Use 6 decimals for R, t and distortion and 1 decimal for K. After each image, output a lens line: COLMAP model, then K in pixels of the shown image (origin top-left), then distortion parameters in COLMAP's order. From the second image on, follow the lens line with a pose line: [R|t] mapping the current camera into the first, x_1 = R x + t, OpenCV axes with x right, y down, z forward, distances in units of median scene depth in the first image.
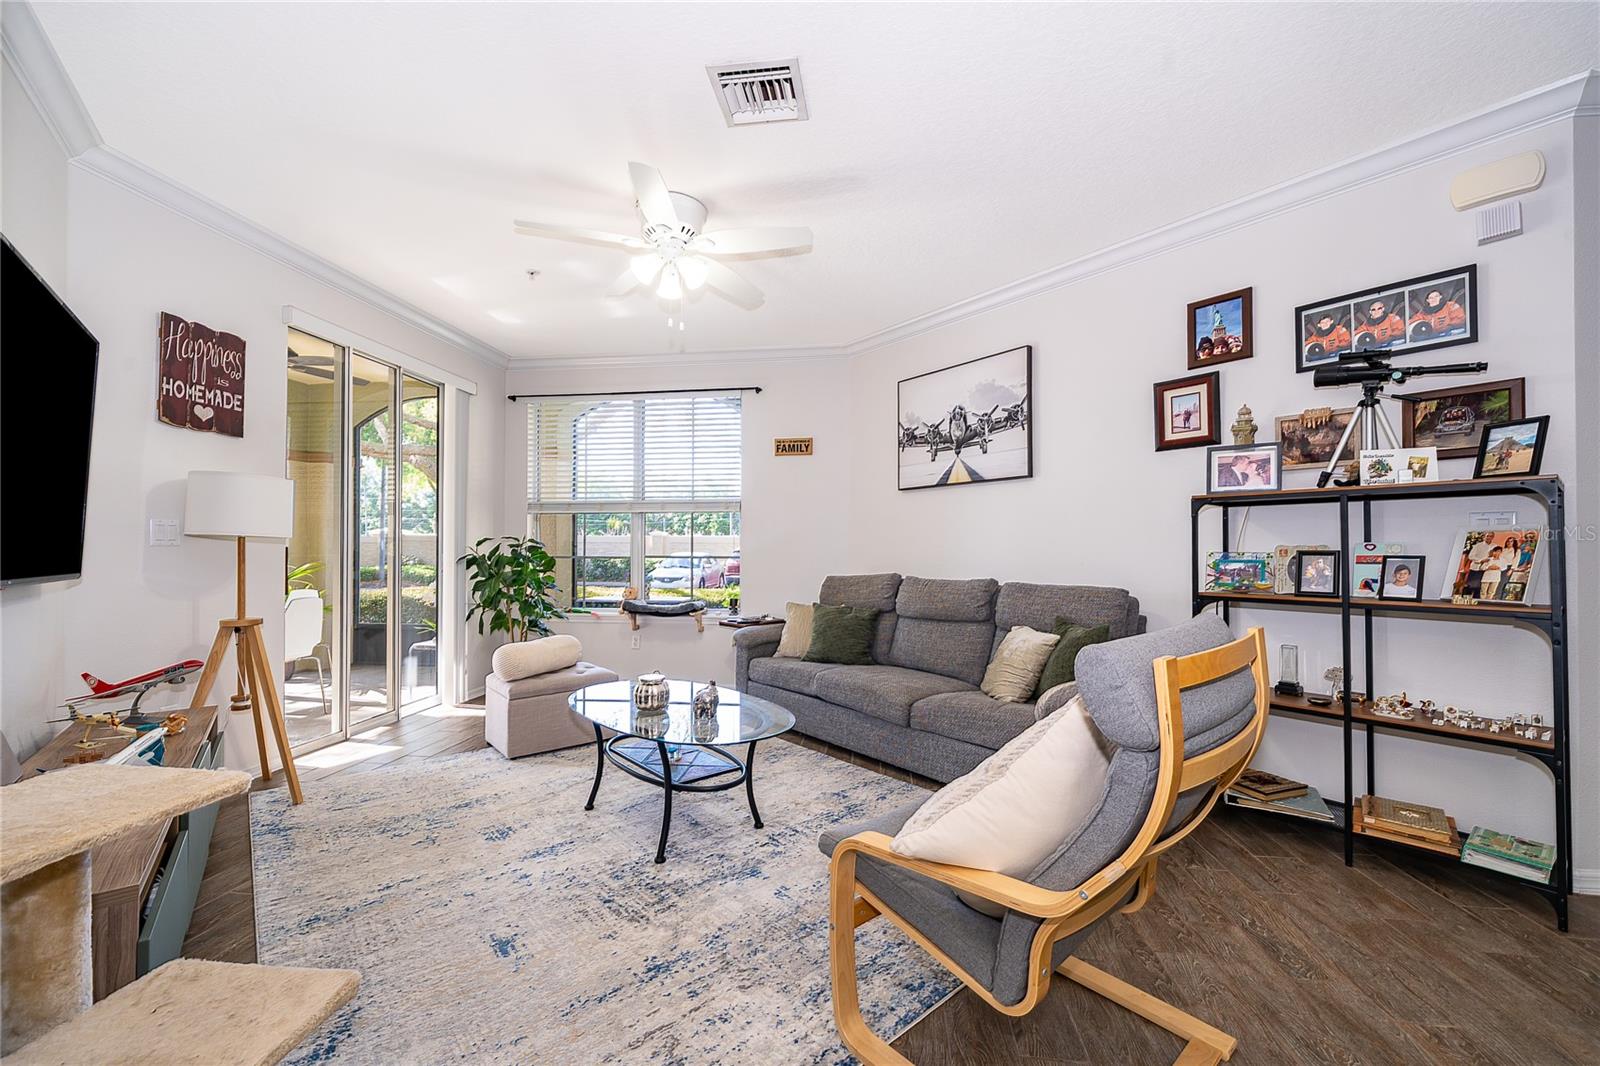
lens RADIAL K [[643.3, 0, 793.5], [0, 643.3, 539.8], [0, 0, 1]] dist [-0.003083, -0.000042]
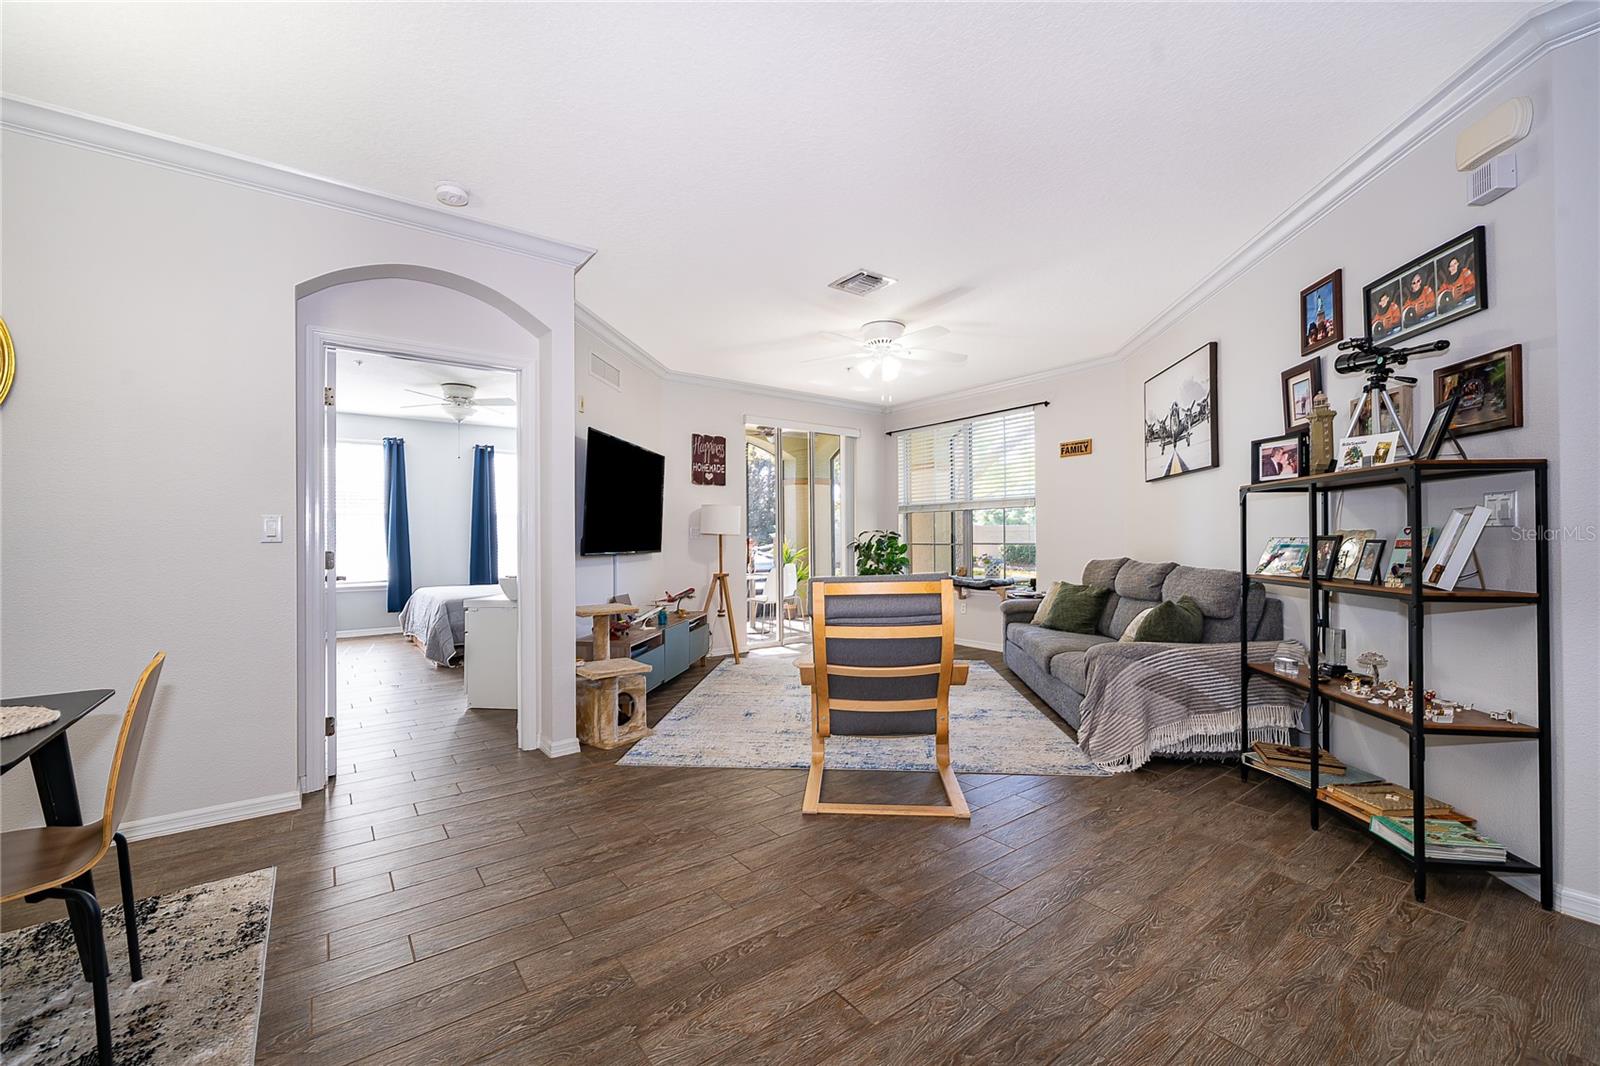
lens RADIAL K [[647.7, 0, 795.3], [0, 647.7, 526.1], [0, 0, 1]] dist [-0.001072, -0.000035]
pose [[0.696350, -0.021871, -0.717369, 0.777108], [0.019575, 0.999743, -0.011478, -0.002373], [0.717436, -0.006050, 0.696599, -0.278162]]
